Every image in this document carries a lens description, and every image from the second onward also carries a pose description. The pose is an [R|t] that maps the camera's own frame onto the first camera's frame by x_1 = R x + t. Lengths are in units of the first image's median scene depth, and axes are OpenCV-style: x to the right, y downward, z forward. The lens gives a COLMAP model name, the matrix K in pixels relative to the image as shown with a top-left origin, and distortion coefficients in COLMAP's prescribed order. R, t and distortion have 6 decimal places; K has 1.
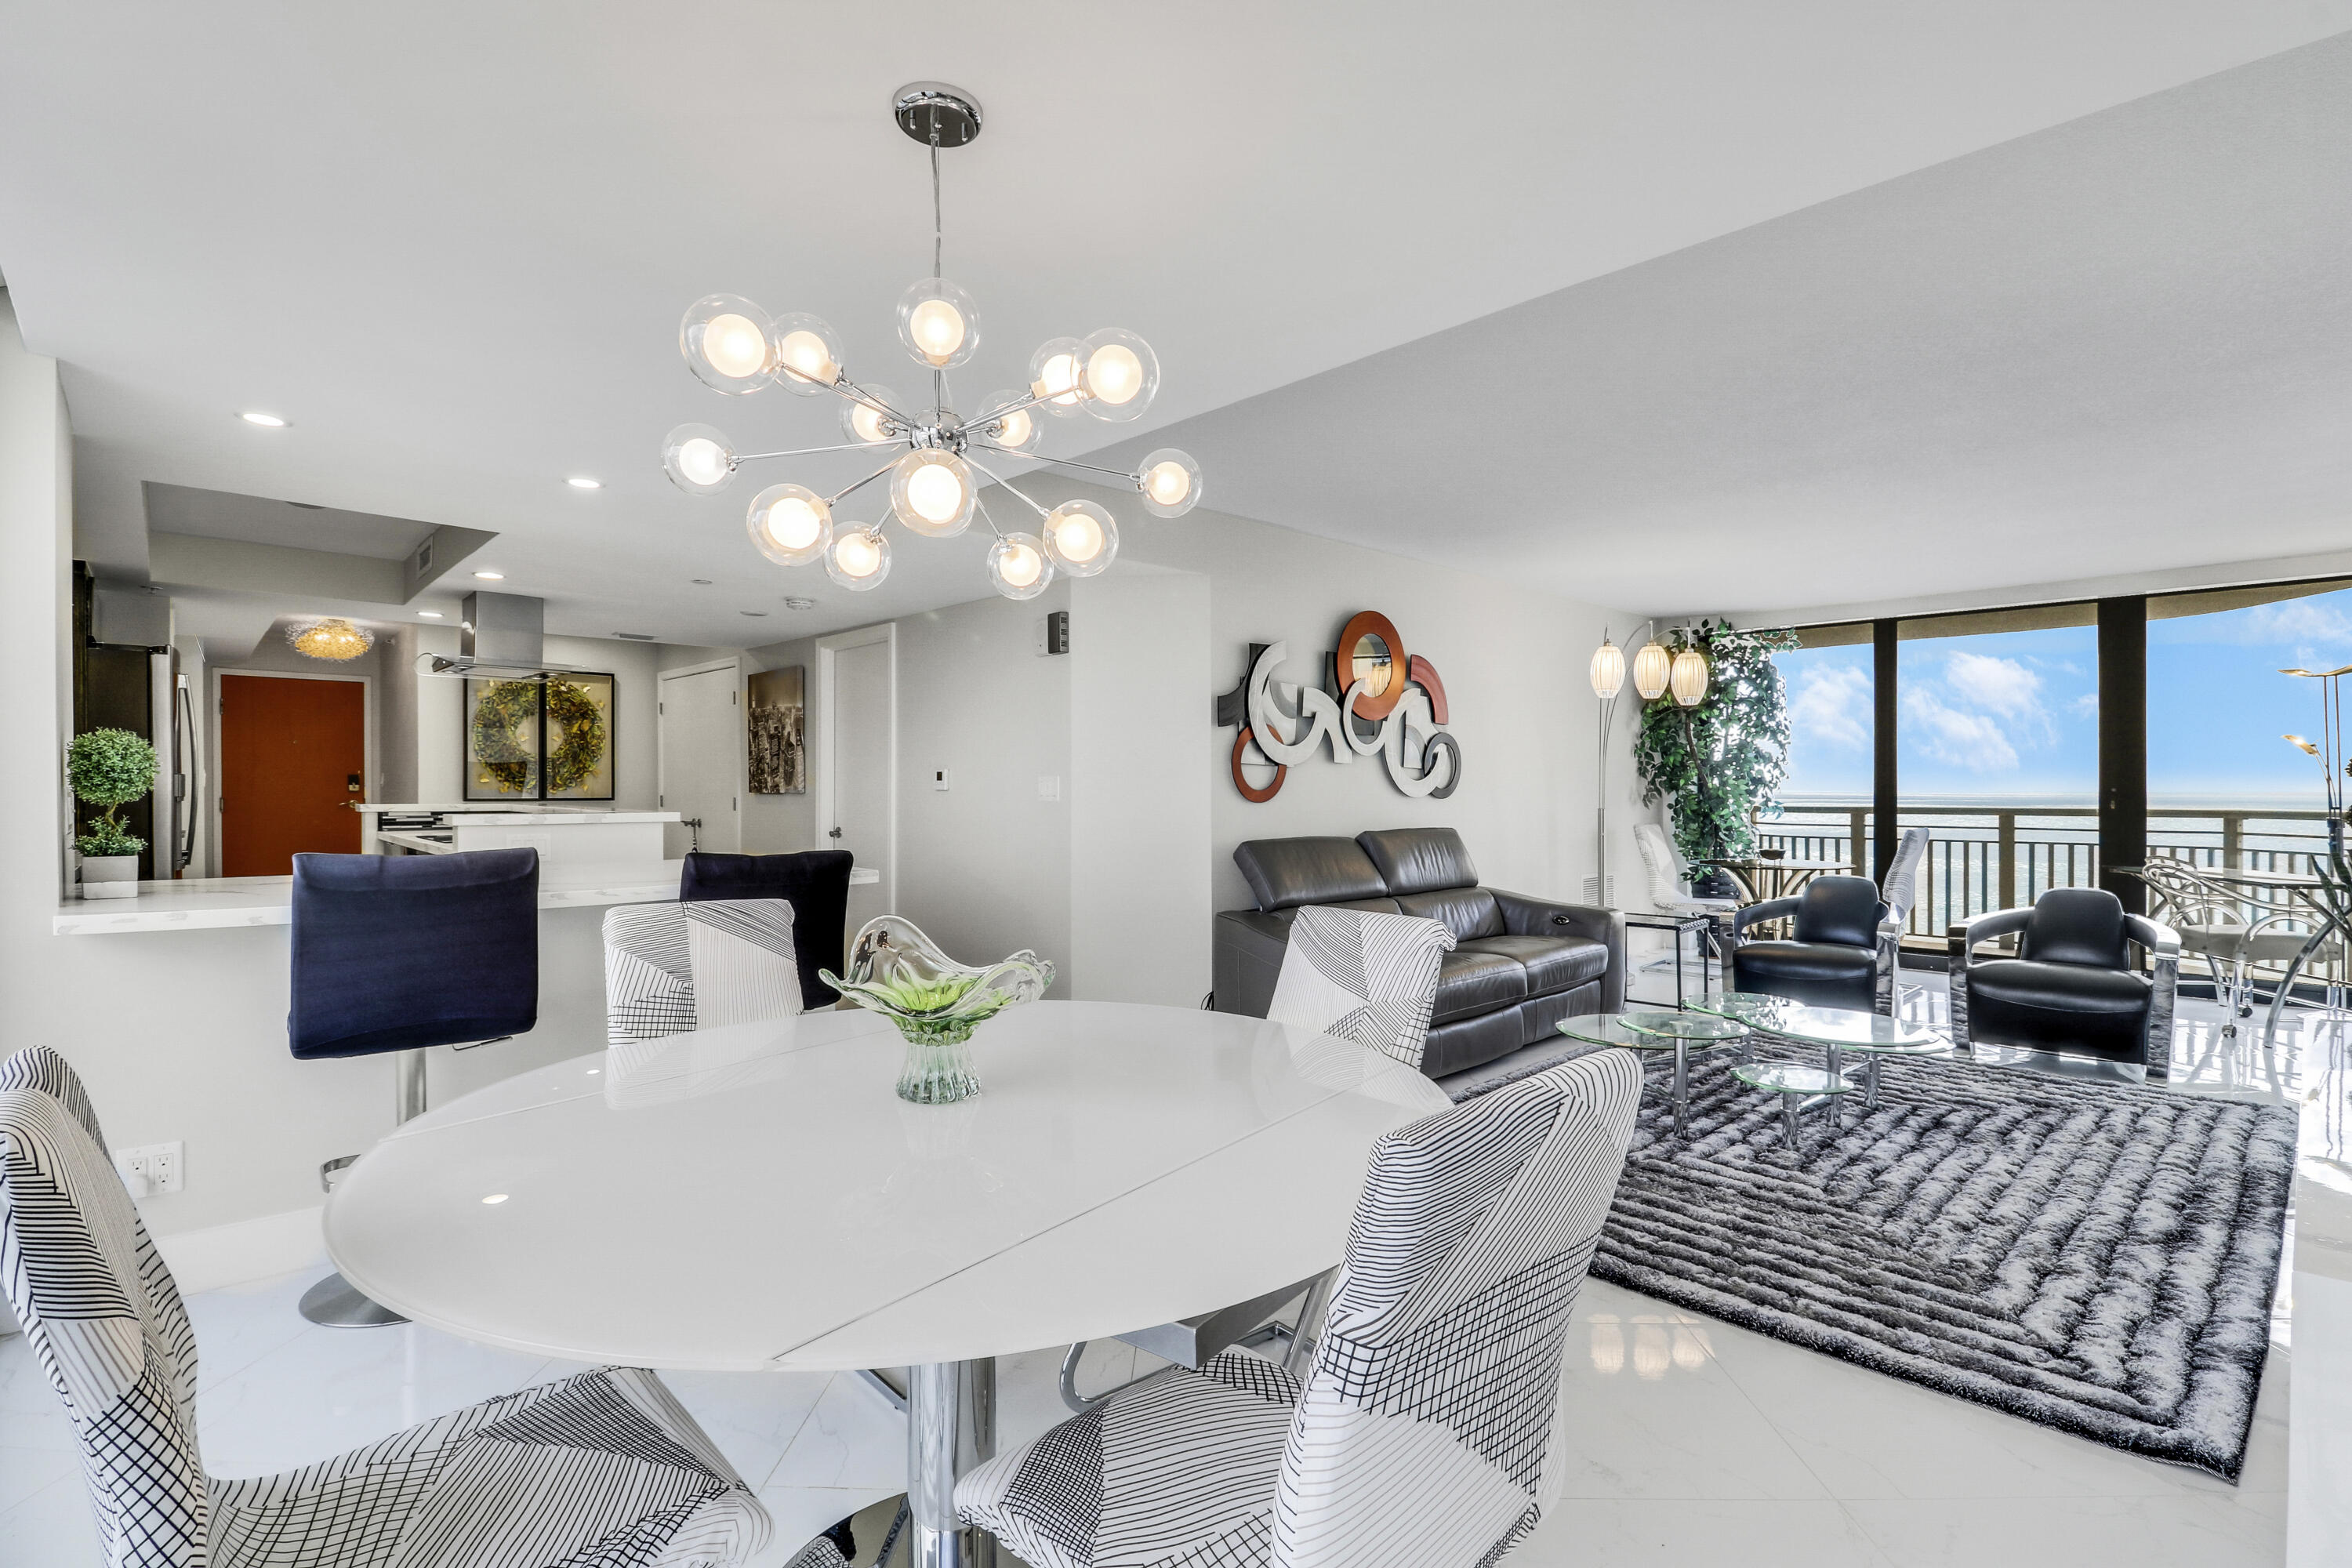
lens RADIAL K [[1058.4, 0, 1176.0], [0, 1058.4, 784.0], [0, 0, 1]] dist [-0.024033, -0.000600]
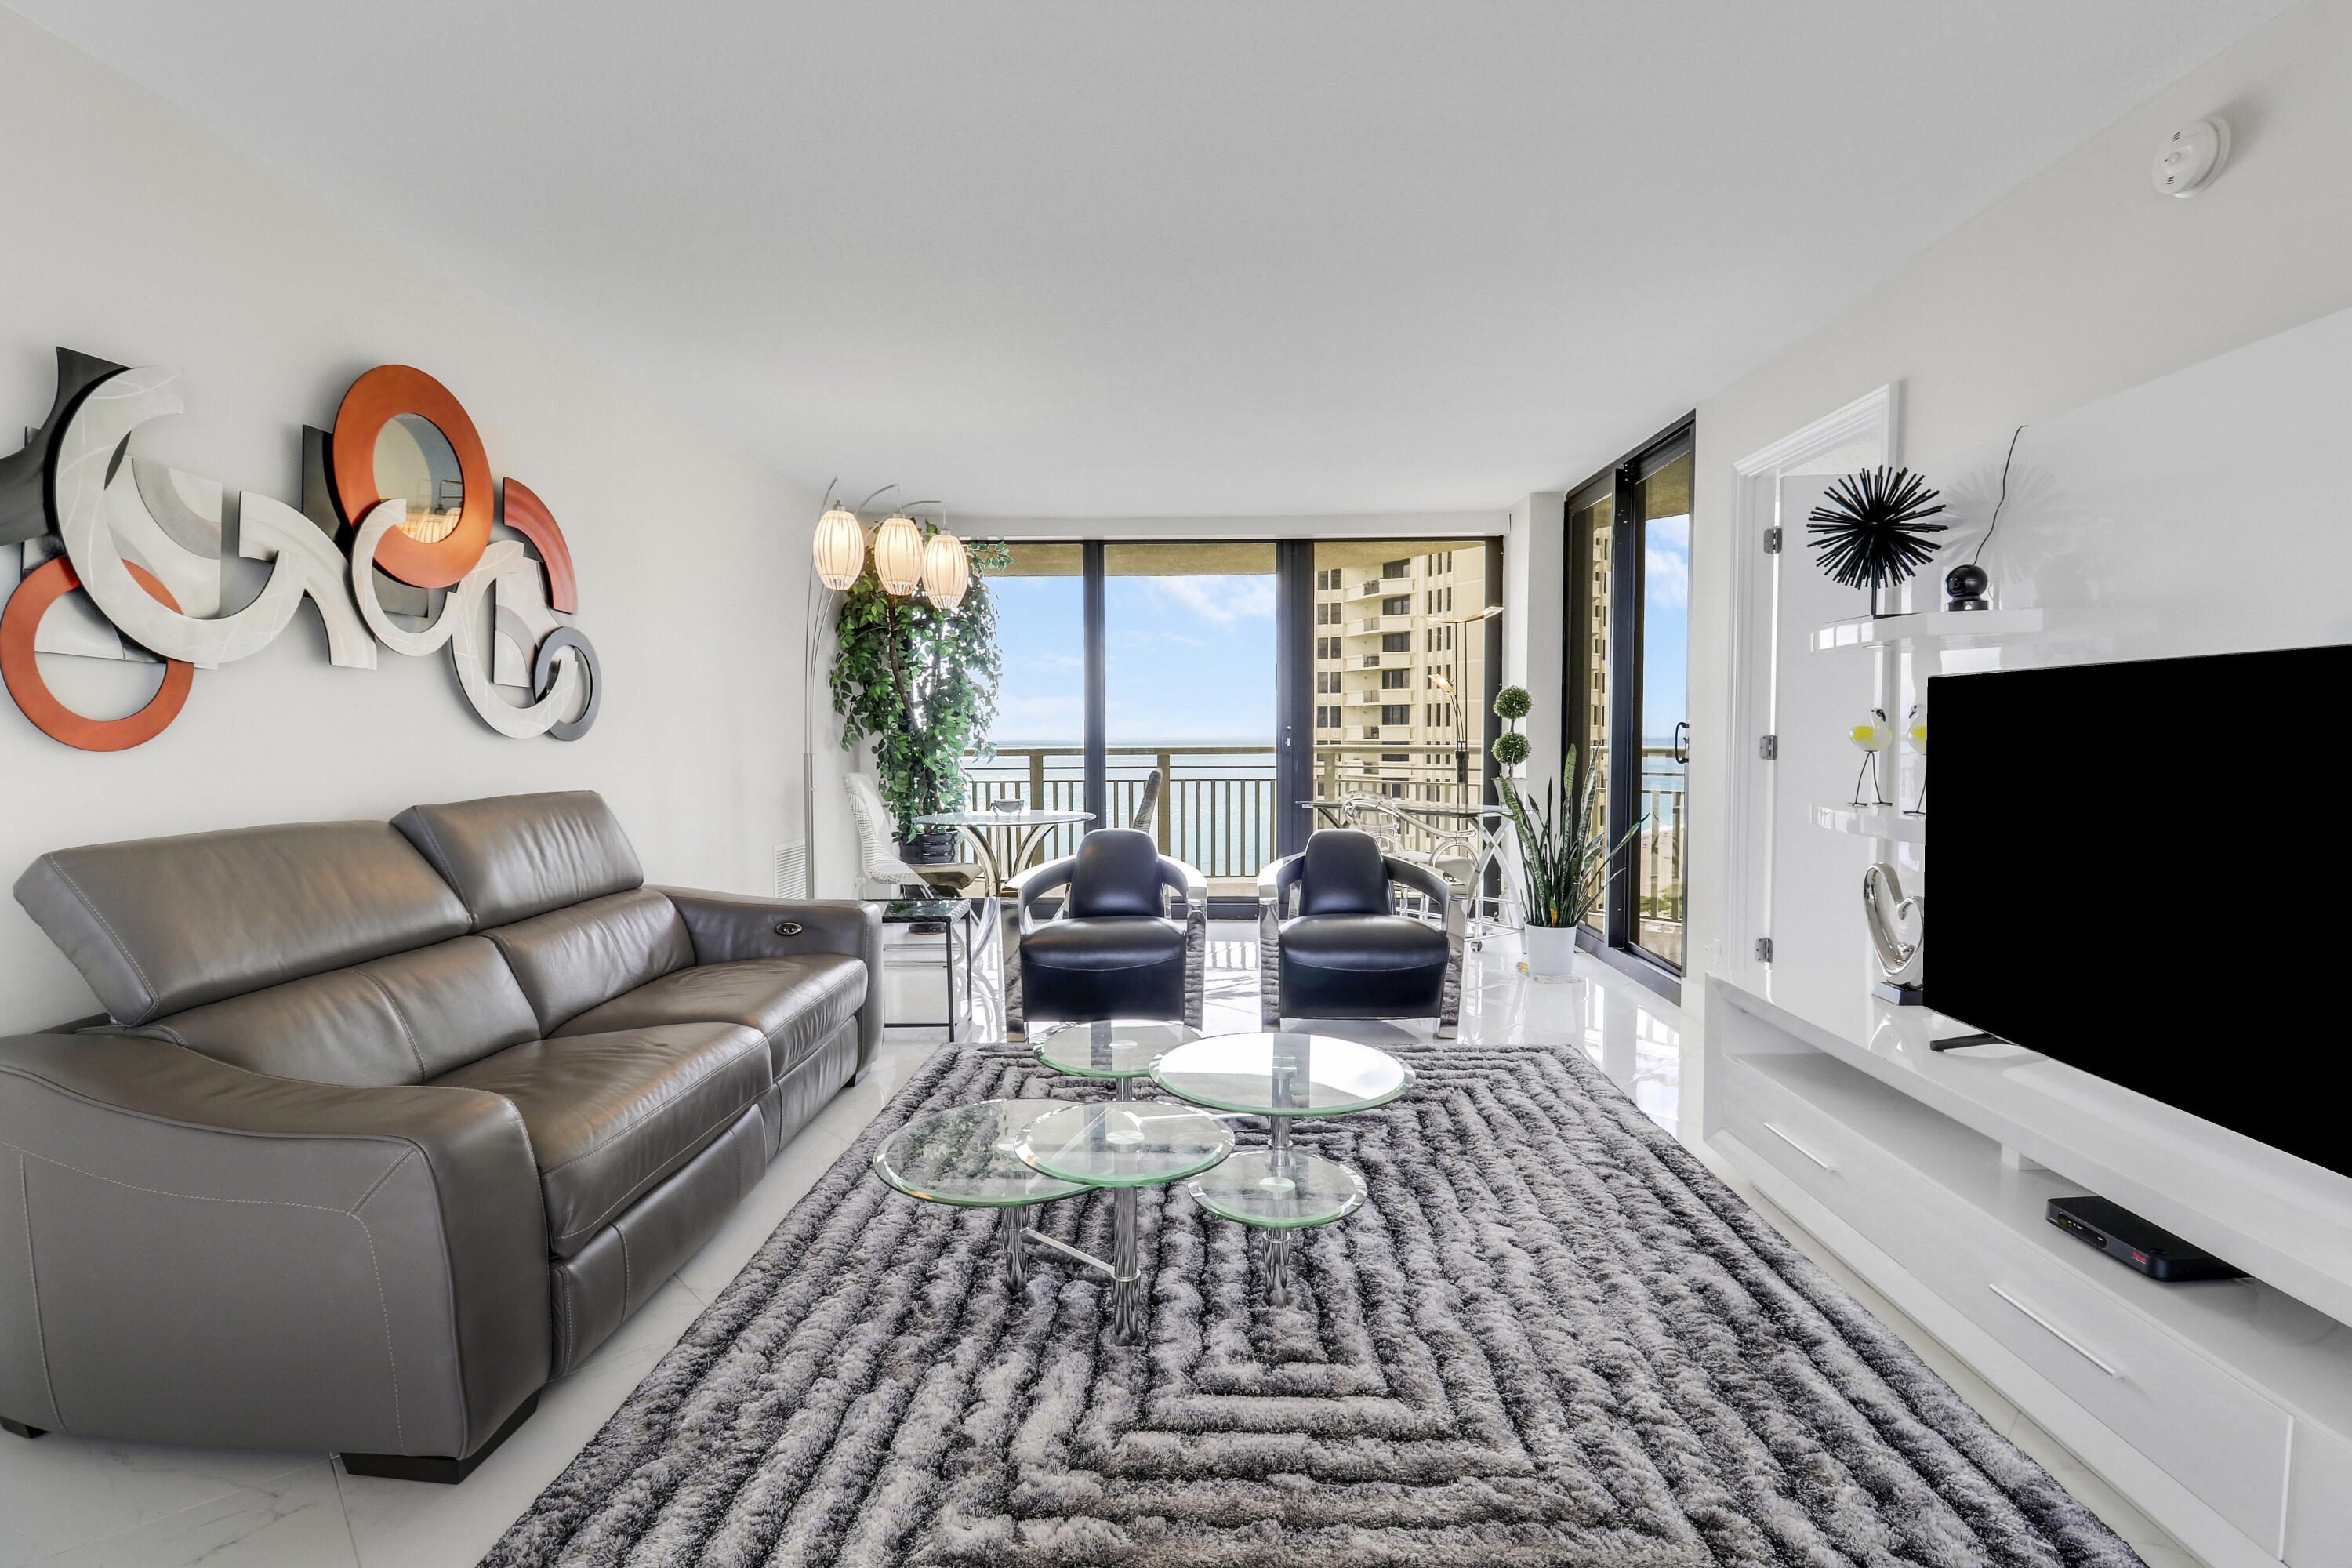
lens RADIAL K [[1058.4, 0, 1176.0], [0, 1058.4, 784.0], [0, 0, 1]] dist [-0.024033, -0.000600]
pose [[0.692061, -0.037499, 0.720865, 0.070341], [0.002059, 0.998748, 0.049978, 0.010181], [-0.721836, -0.033103, 0.691272, 0.387176]]
